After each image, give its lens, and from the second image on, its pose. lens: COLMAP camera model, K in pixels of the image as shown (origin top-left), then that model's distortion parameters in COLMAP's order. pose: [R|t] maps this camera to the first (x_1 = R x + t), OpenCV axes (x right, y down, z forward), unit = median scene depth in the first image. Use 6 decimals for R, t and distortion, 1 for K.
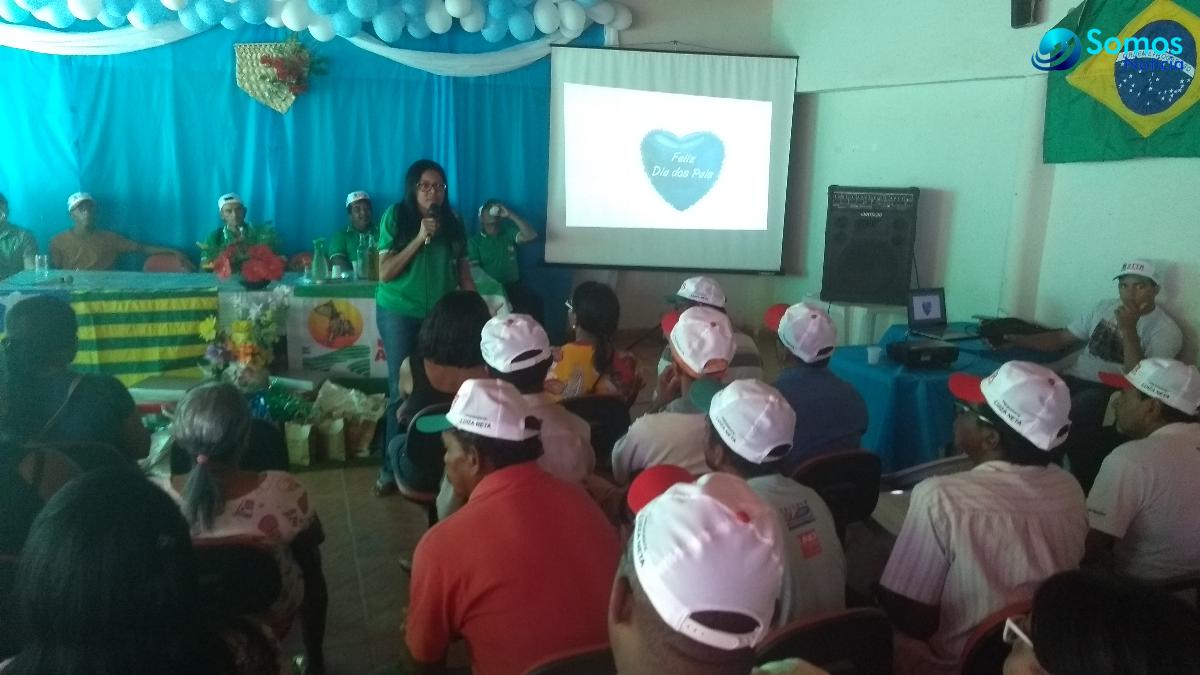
lens RADIAL K [[874.7, 0, 600.0], [0, 874.7, 337.5], [0, 0, 1]] dist [0.058909, -0.093968]
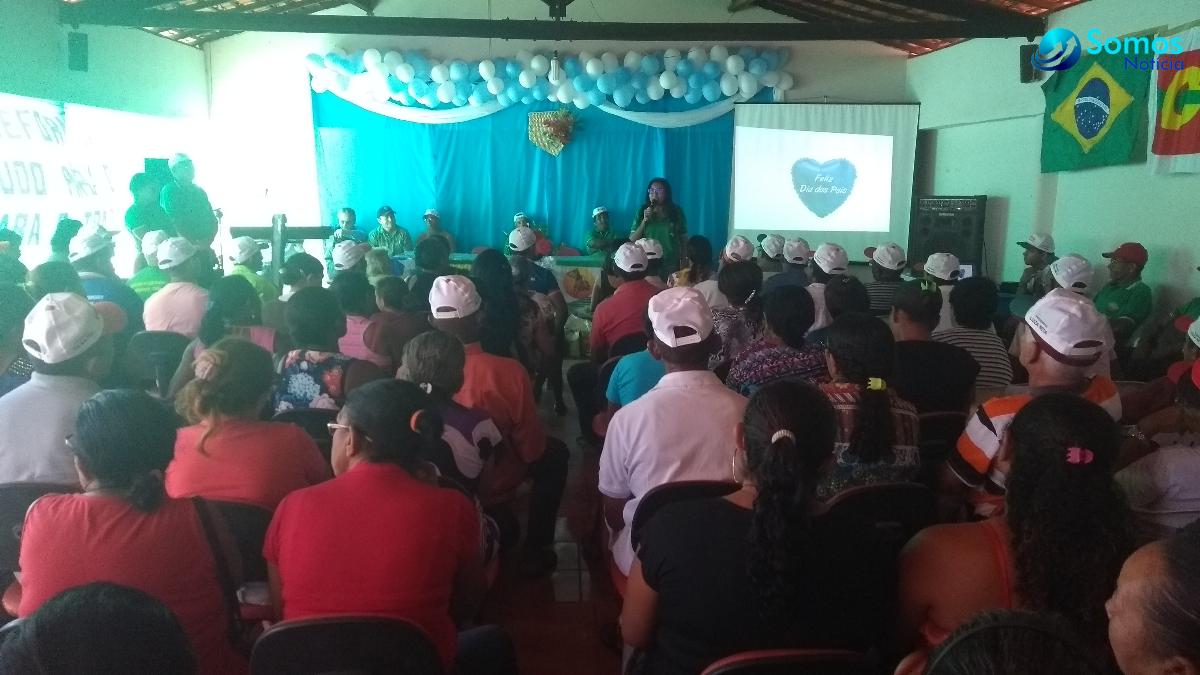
lens RADIAL K [[874.7, 0, 600.0], [0, 874.7, 337.5], [0, 0, 1]] dist [0.058909, -0.093968]
pose [[0.958422, 0.032478, -0.283501, 0.164722], [-0.045013, 0.998271, -0.037811, 0.120600], [0.281783, 0.049000, 0.958226, -0.444163]]
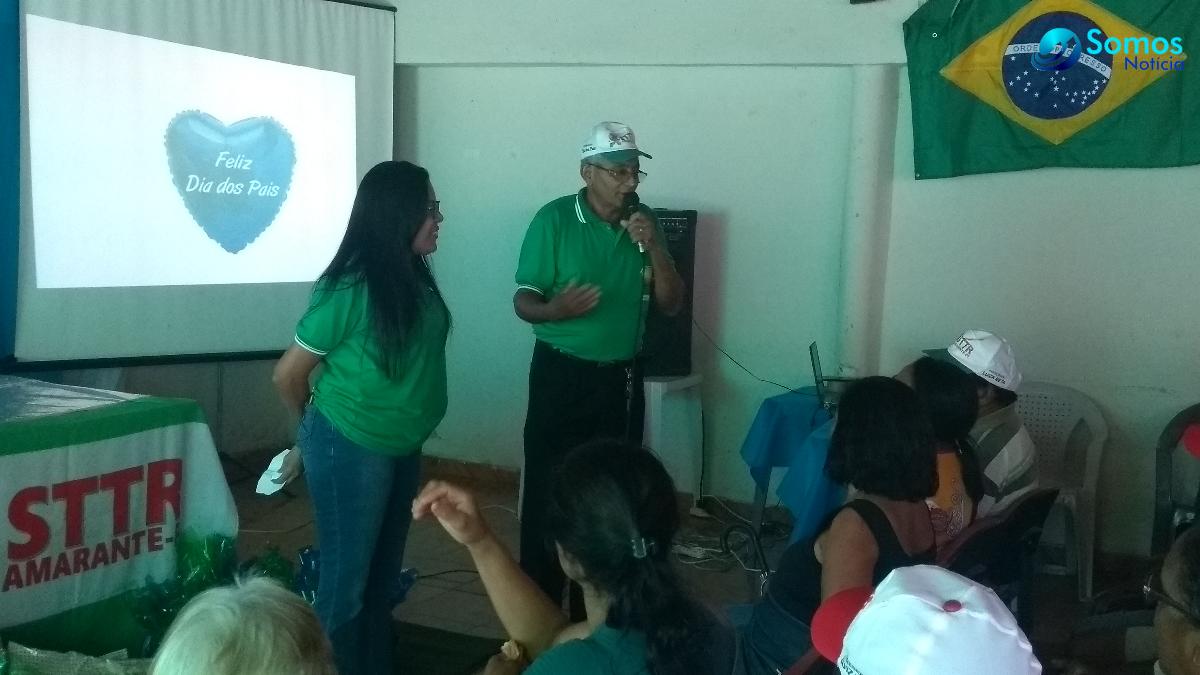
lens RADIAL K [[1387.4, 0, 600.0], [0, 1387.4, 337.5], [0, 0, 1]] dist [-0.001587, -0.030018]
pose [[0.736884, -0.069938, 0.672392, -0.364591], [0.125844, 0.991440, -0.034791, -0.028769], [-0.664203, 0.110253, 0.739378, 0.183754]]
